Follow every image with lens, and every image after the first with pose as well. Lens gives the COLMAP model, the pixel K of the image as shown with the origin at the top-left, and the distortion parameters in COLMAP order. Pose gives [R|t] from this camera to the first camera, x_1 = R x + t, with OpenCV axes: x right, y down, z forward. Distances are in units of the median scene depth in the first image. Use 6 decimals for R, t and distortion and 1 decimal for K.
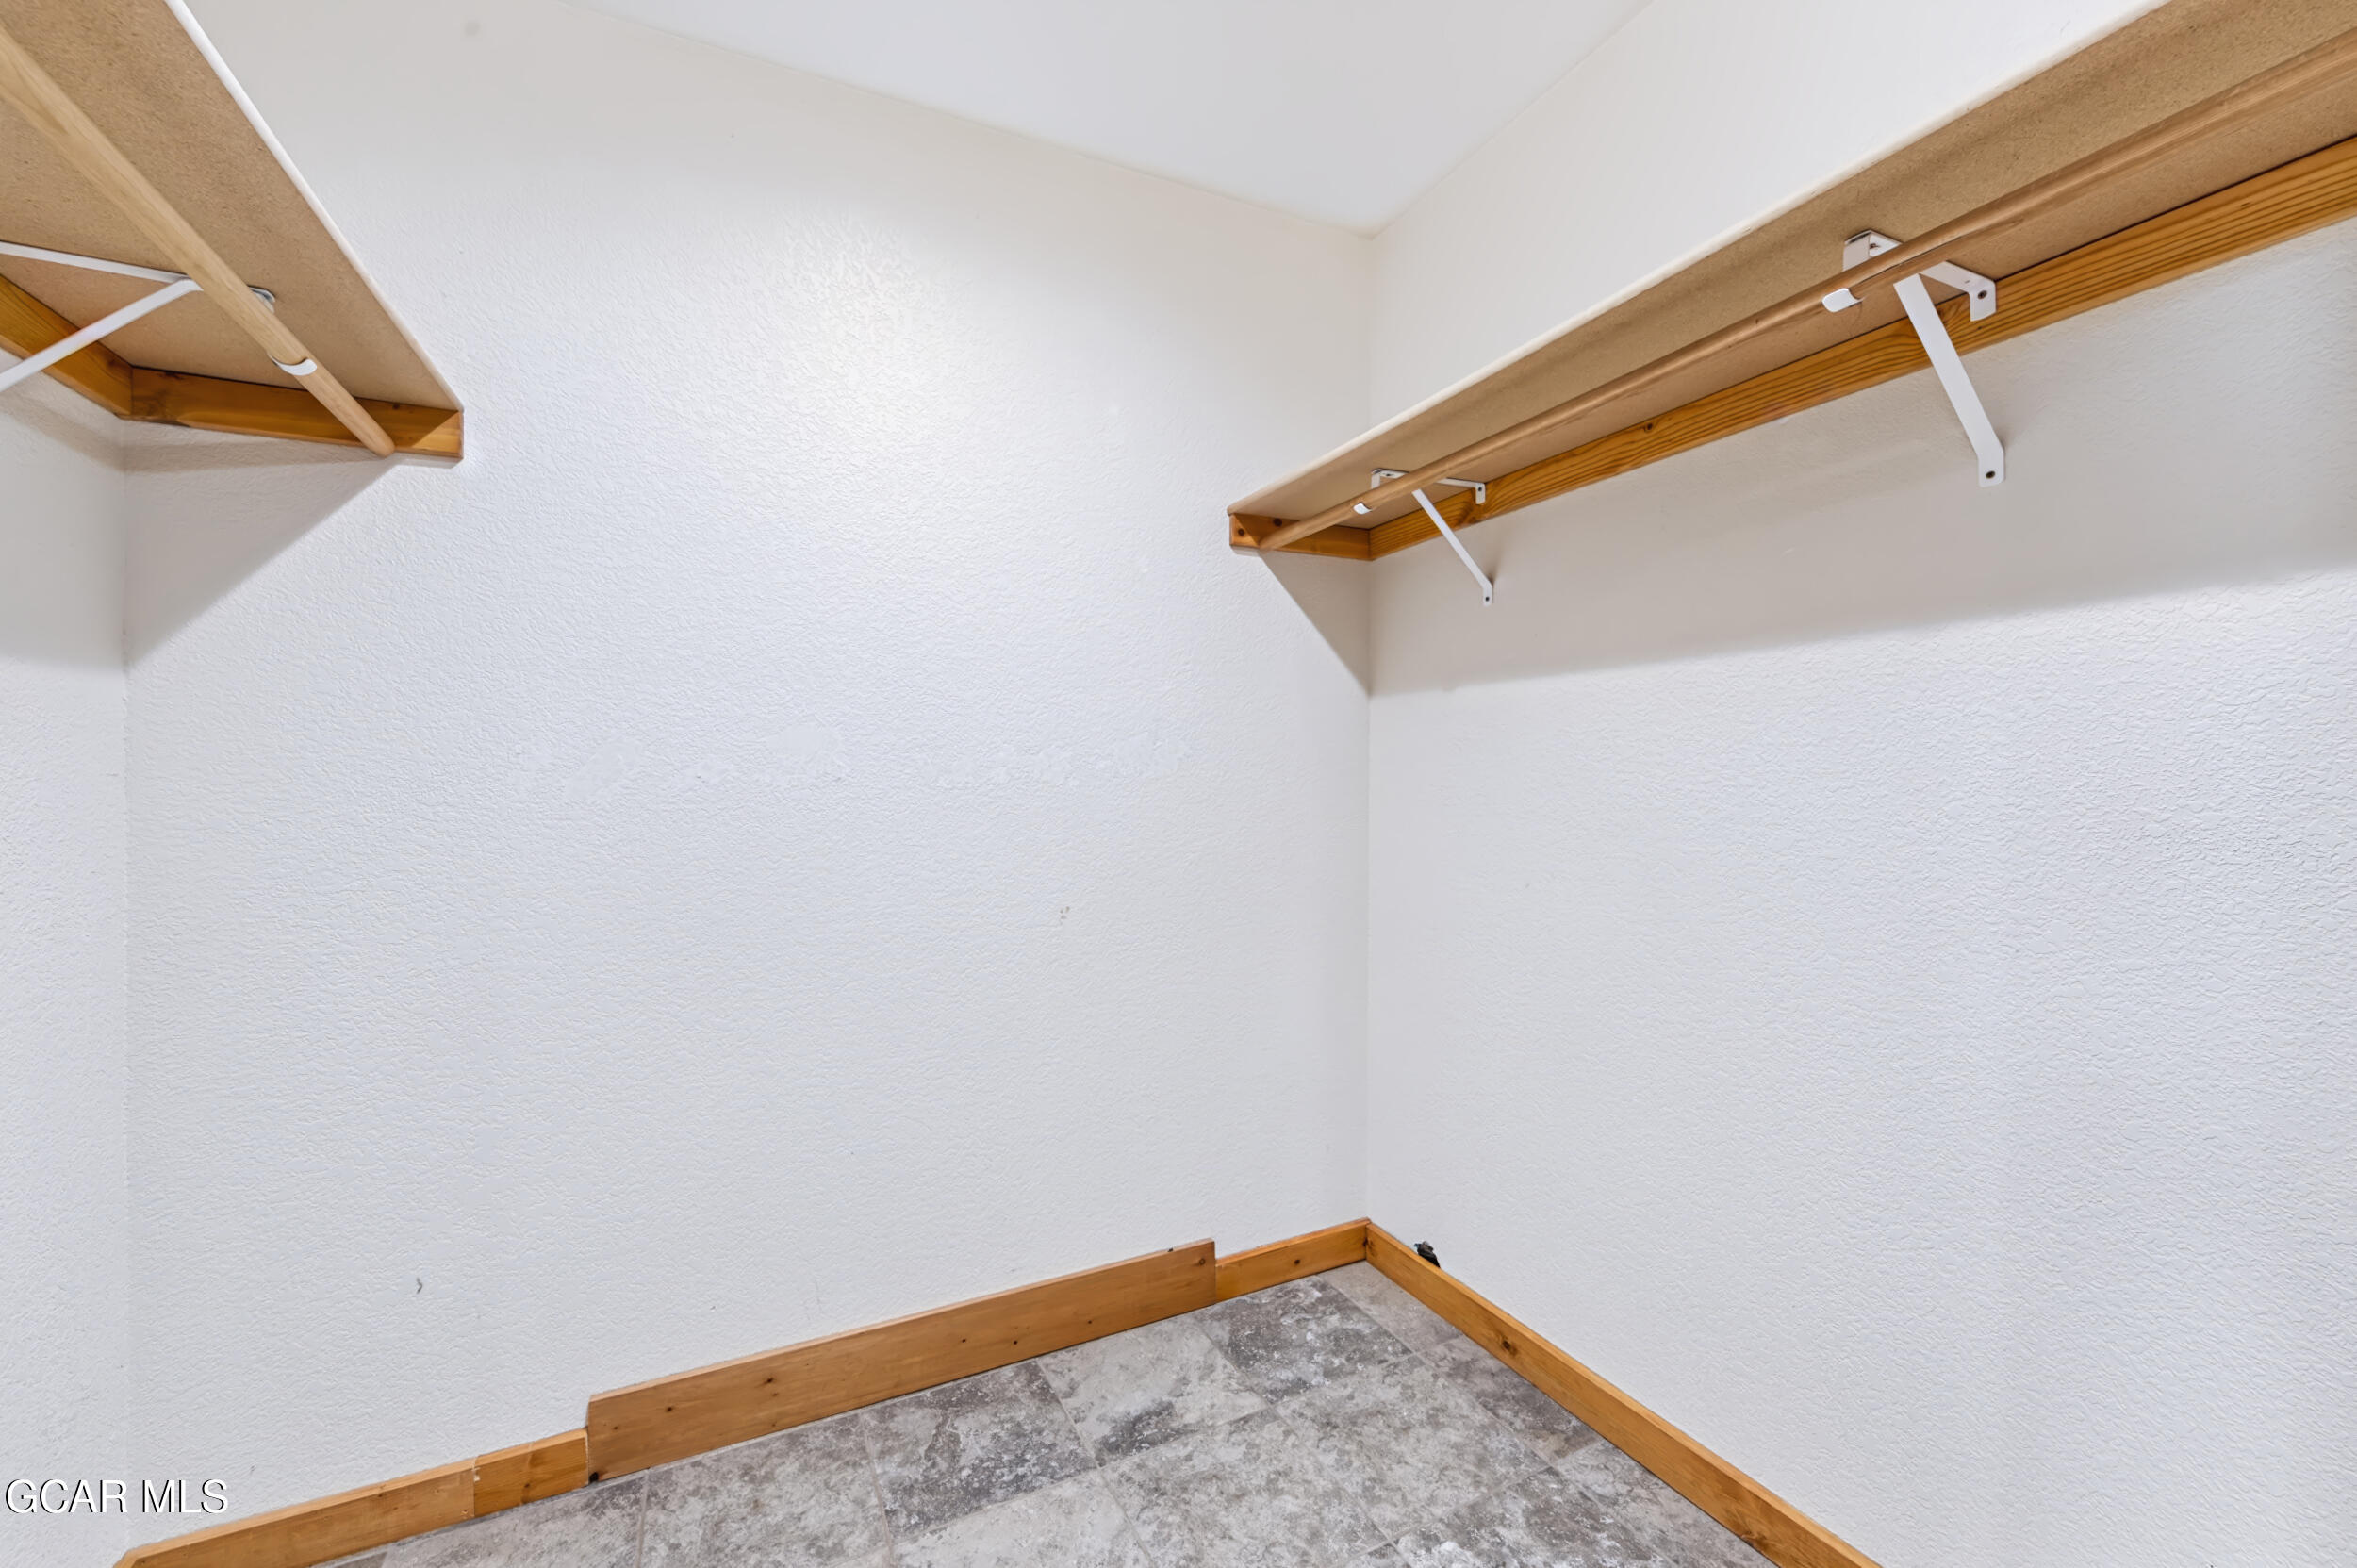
lens RADIAL K [[926.0, 0, 1184.0], [0, 926.0, 768.7], [0, 0, 1]] dist [-0.002411, -0.000295]
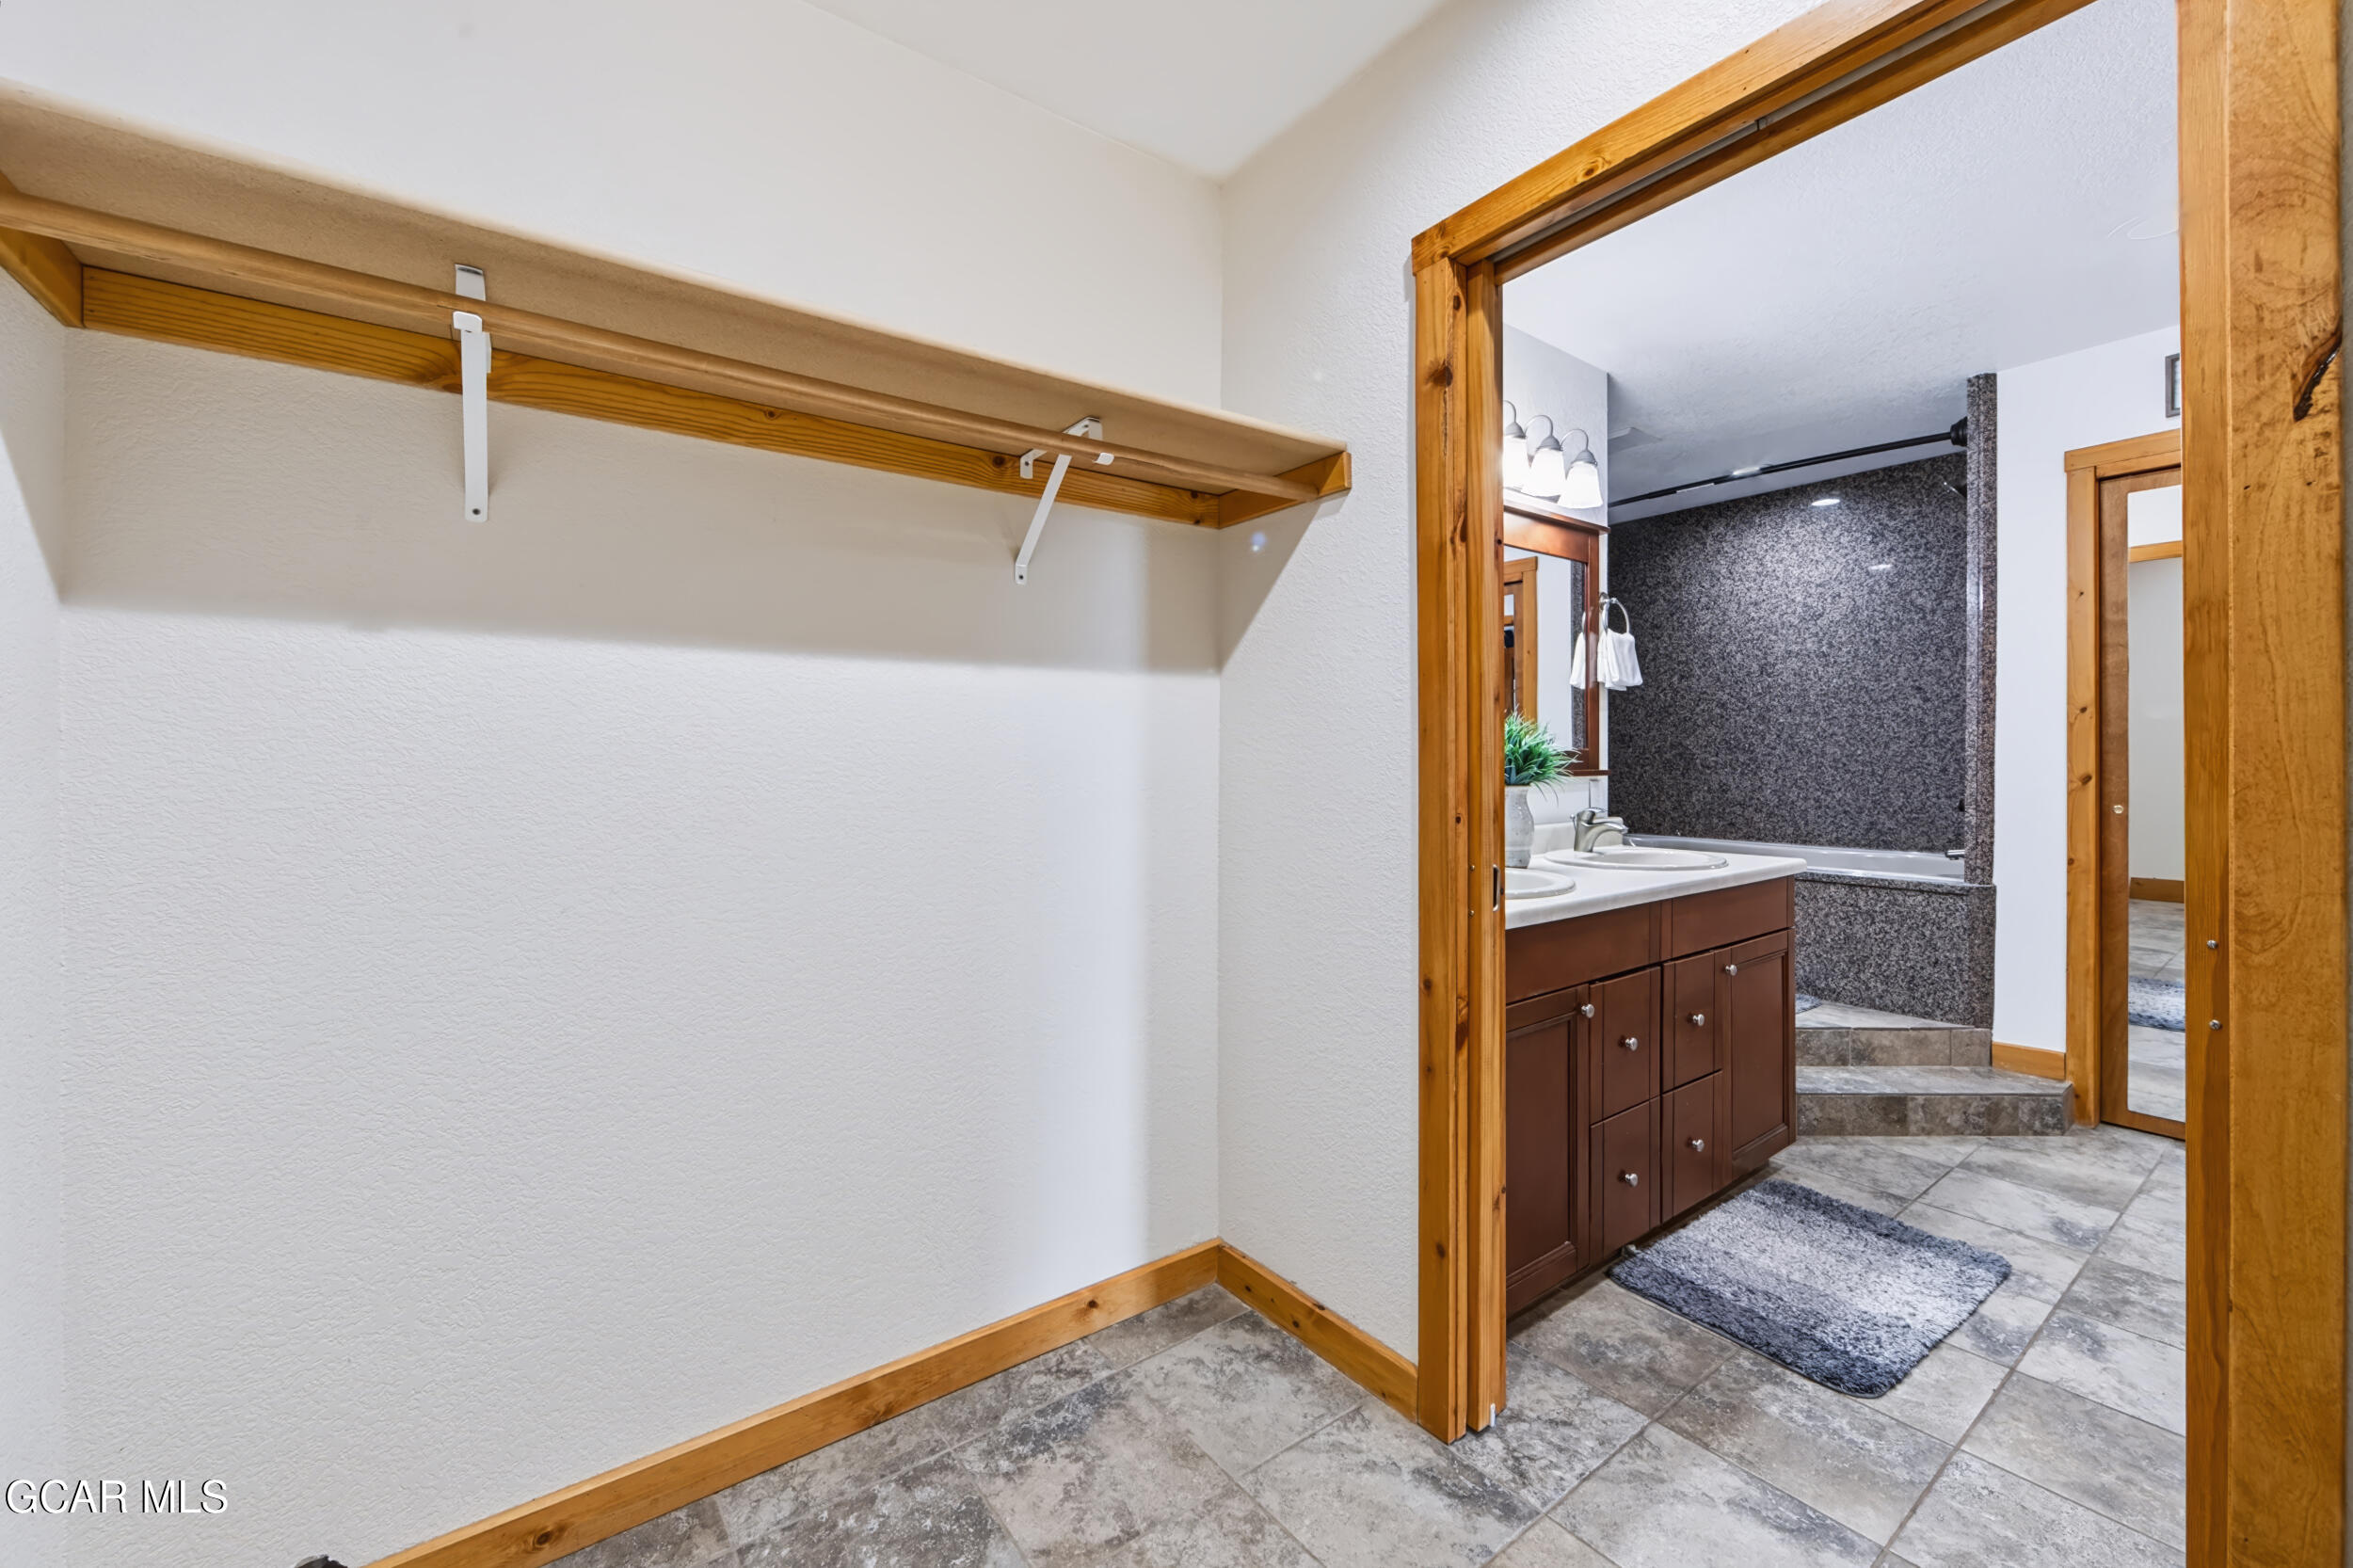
lens RADIAL K [[924.4, 0, 1182.0], [0, 924.4, 768.7], [0, 0, 1]] dist [-0.002411, -0.000295]
pose [[-0.171763, 0.004384, 0.985128, -0.518297], [-0.007792, 0.999953, -0.005809, 0.010723], [-0.985107, -0.008674, -0.171721, 0.701228]]
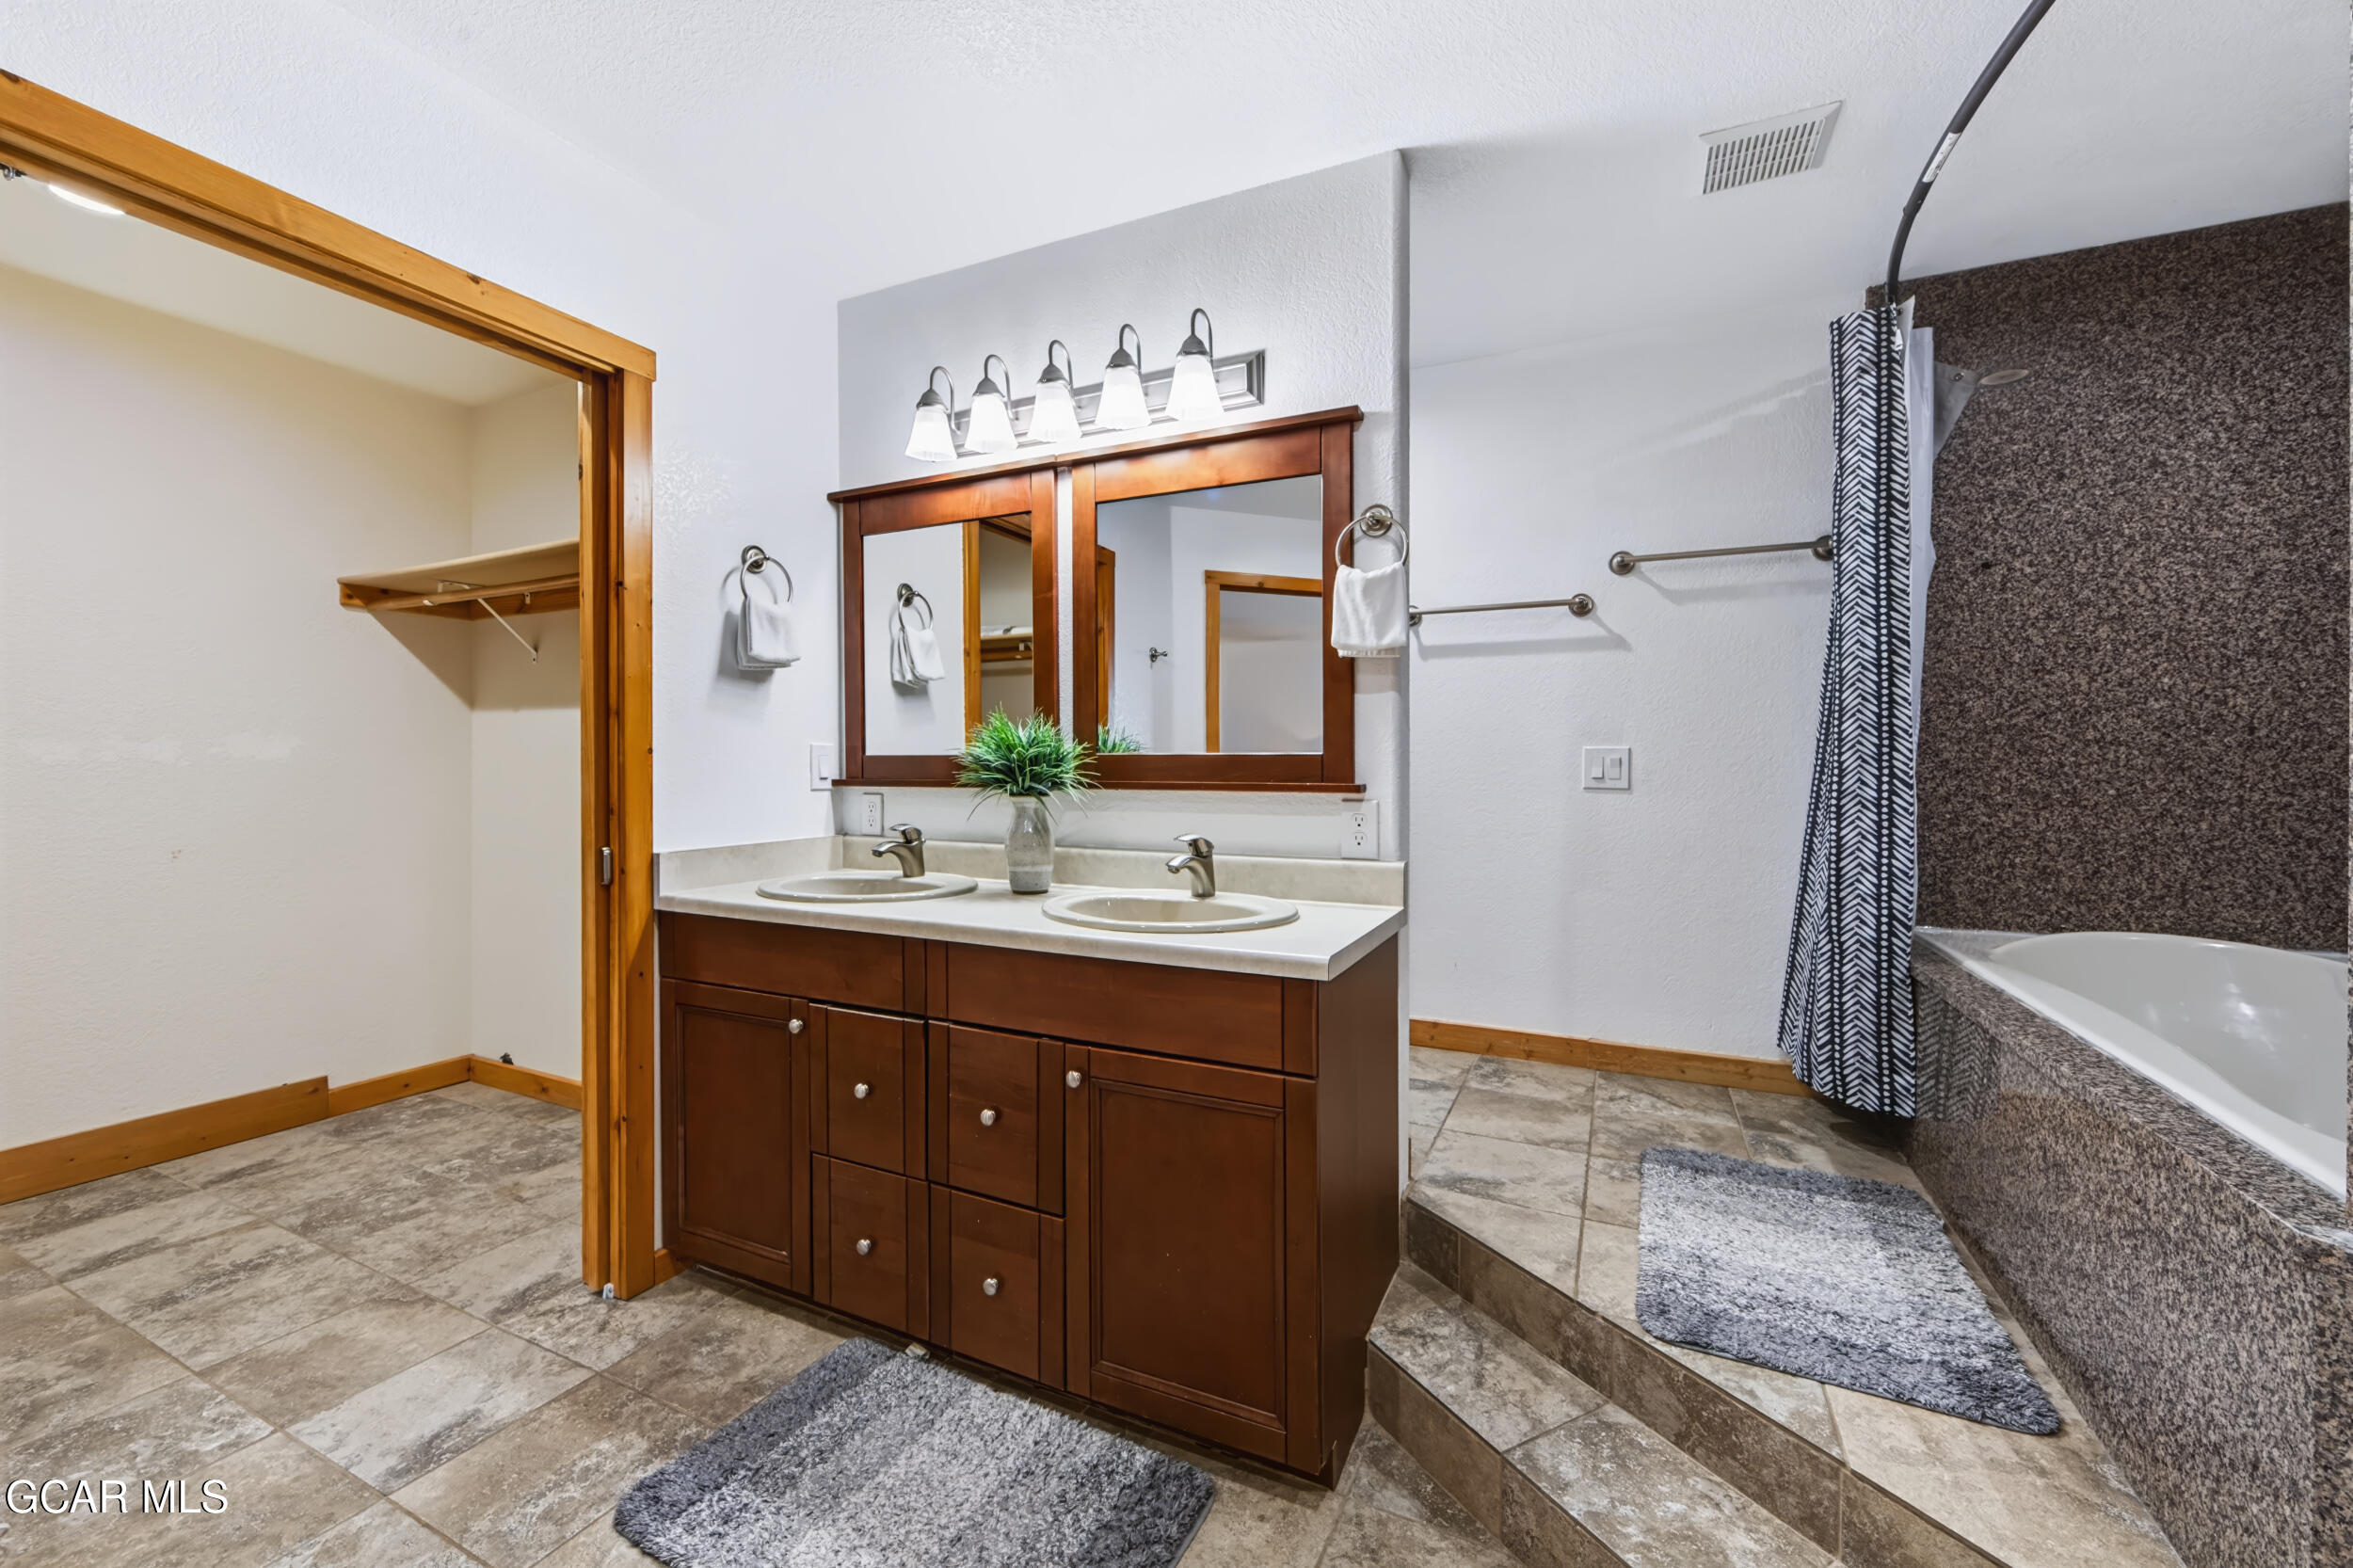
lens RADIAL K [[921.2, 0, 1173.7], [0, 921.2, 789.6], [0, 0, 1]] dist [-0.000458, -0.000182]
pose [[0.788697, 0.003235, 0.614773, 0.240248], [-0.025072, 0.999324, 0.026906, -0.022804], [-0.614270, -0.036634, 0.788245, -1.203149]]
